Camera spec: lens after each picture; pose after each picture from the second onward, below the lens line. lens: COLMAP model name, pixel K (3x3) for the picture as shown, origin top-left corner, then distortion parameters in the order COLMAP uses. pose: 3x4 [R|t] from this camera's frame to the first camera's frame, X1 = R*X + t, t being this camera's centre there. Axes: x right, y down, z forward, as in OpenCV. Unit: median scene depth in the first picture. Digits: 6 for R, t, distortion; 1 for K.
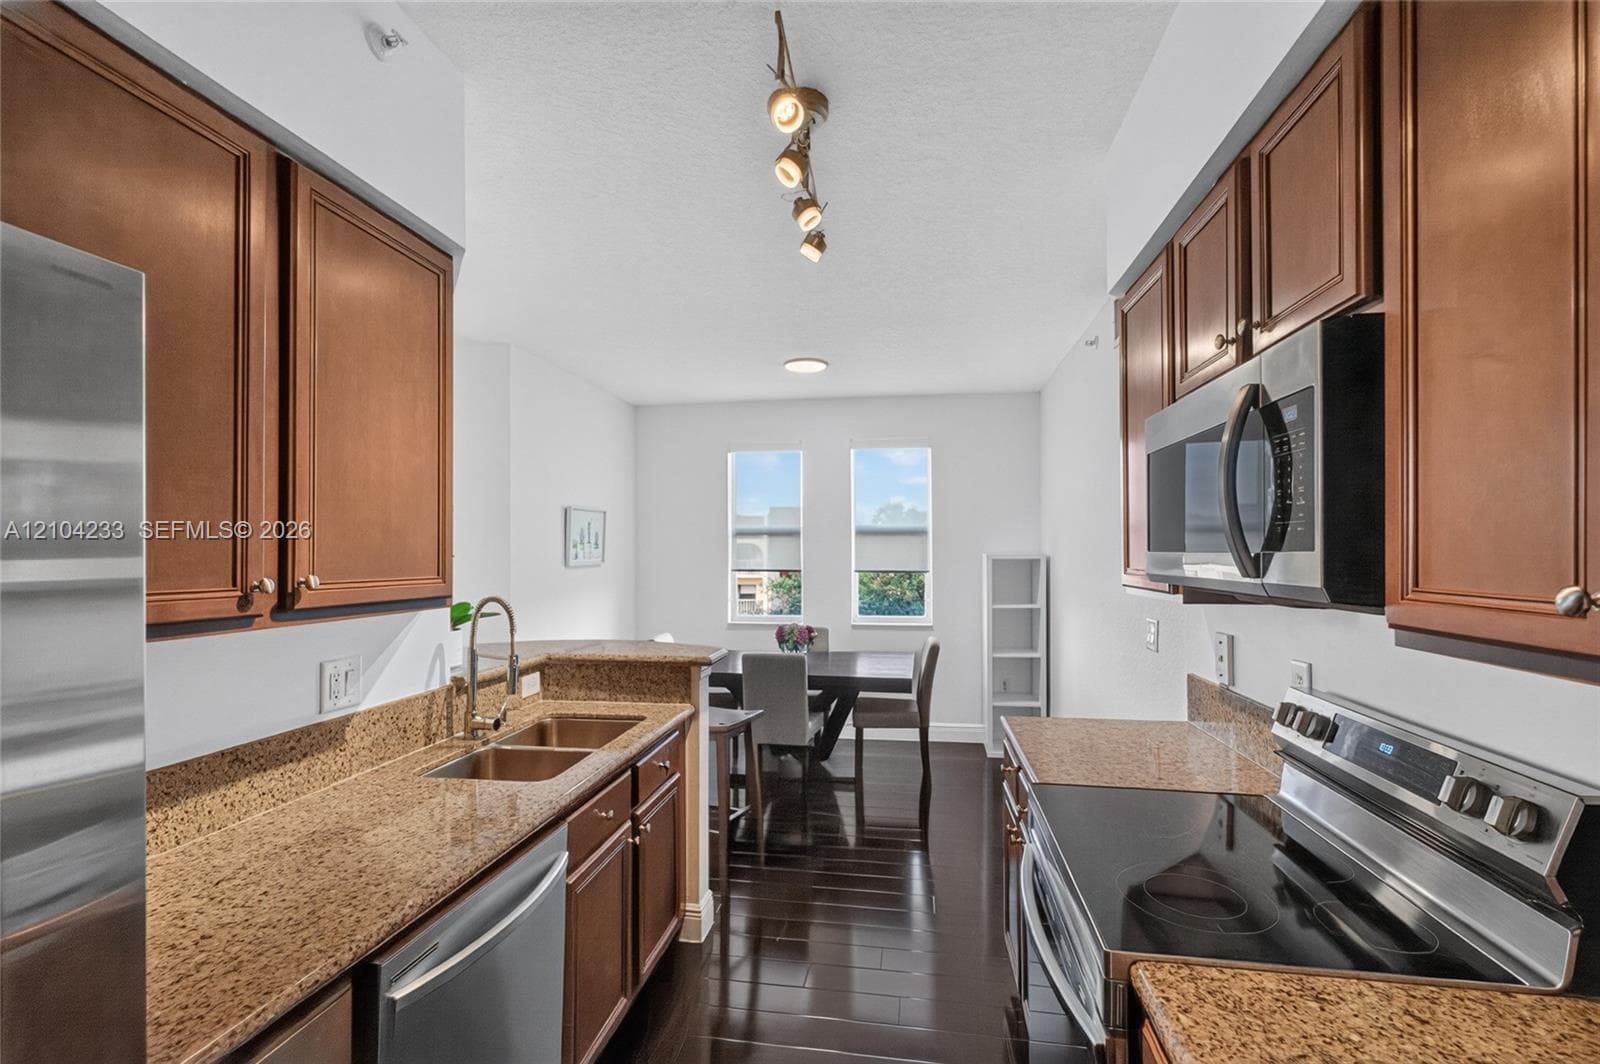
lens RADIAL K [[708.8, 0, 796.2], [0, 708.8, 544.6], [0, 0, 1]] dist [-0.001816, -0.000237]
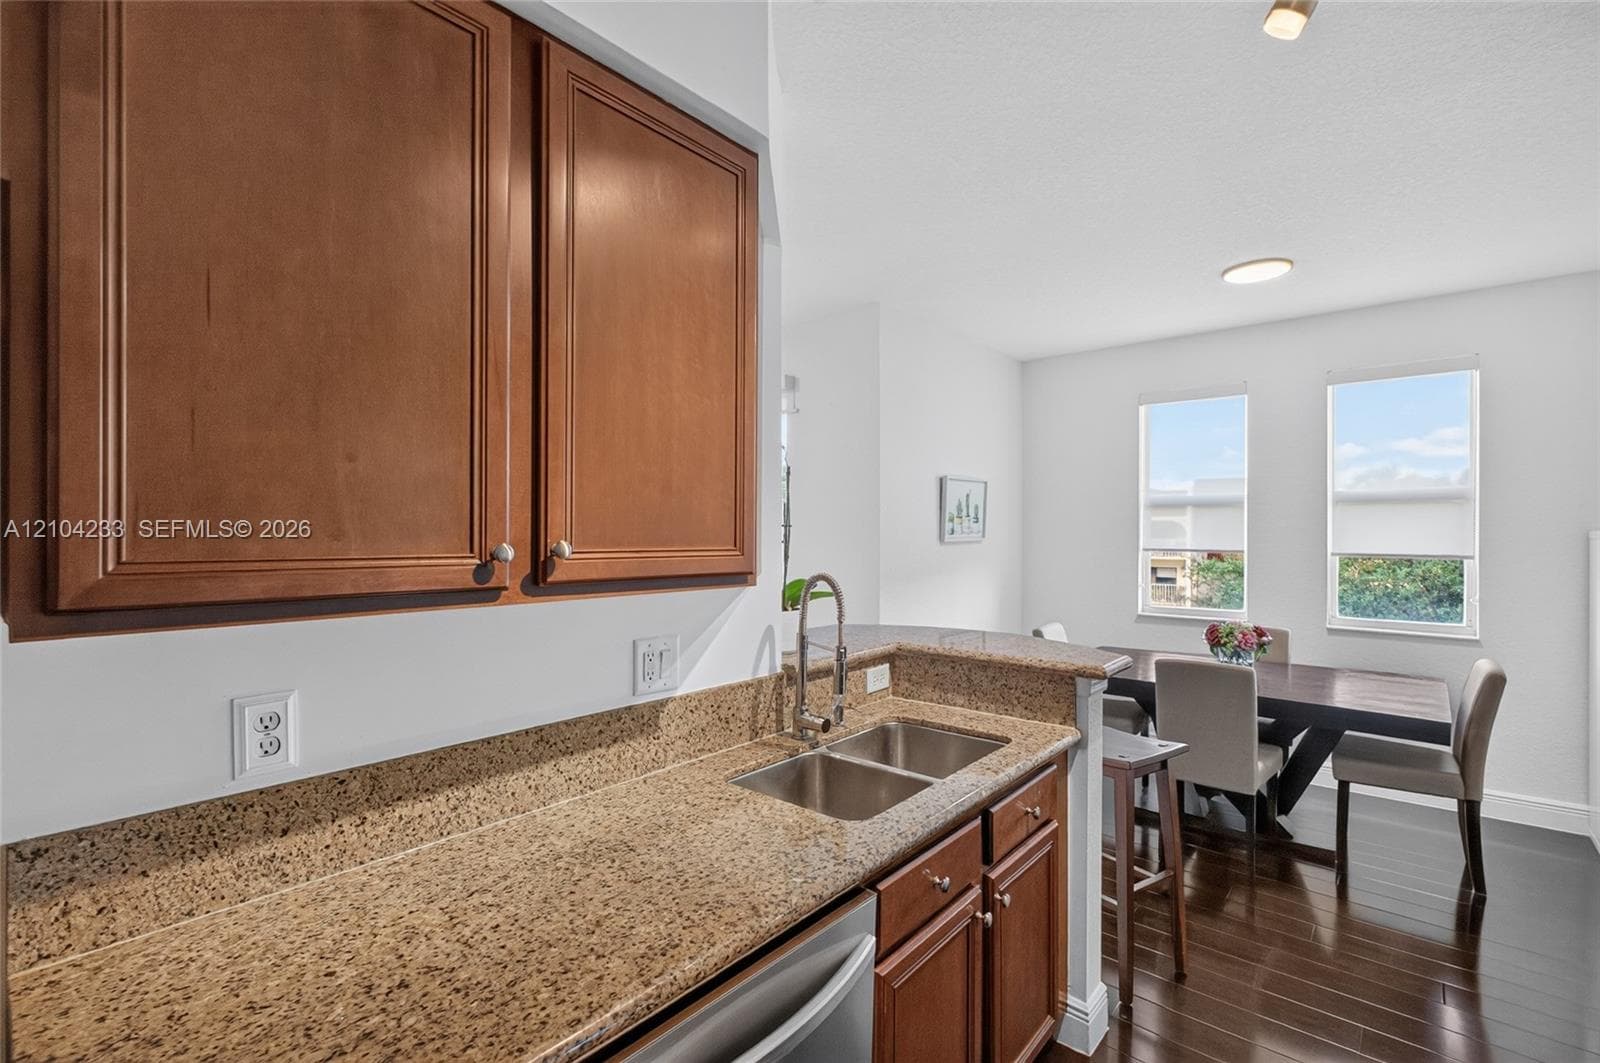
lens RADIAL K [[708.8, 0, 793.7], [0, 708.8, 536.5], [0, 0, 1]] dist [-0.001816, -0.000237]
pose [[0.851298, 0.009038, -0.524605, -0.014350], [0.001143, 0.999817, 0.019081, 0.011575], [0.524681, -0.016843, 0.851132, 0.230767]]
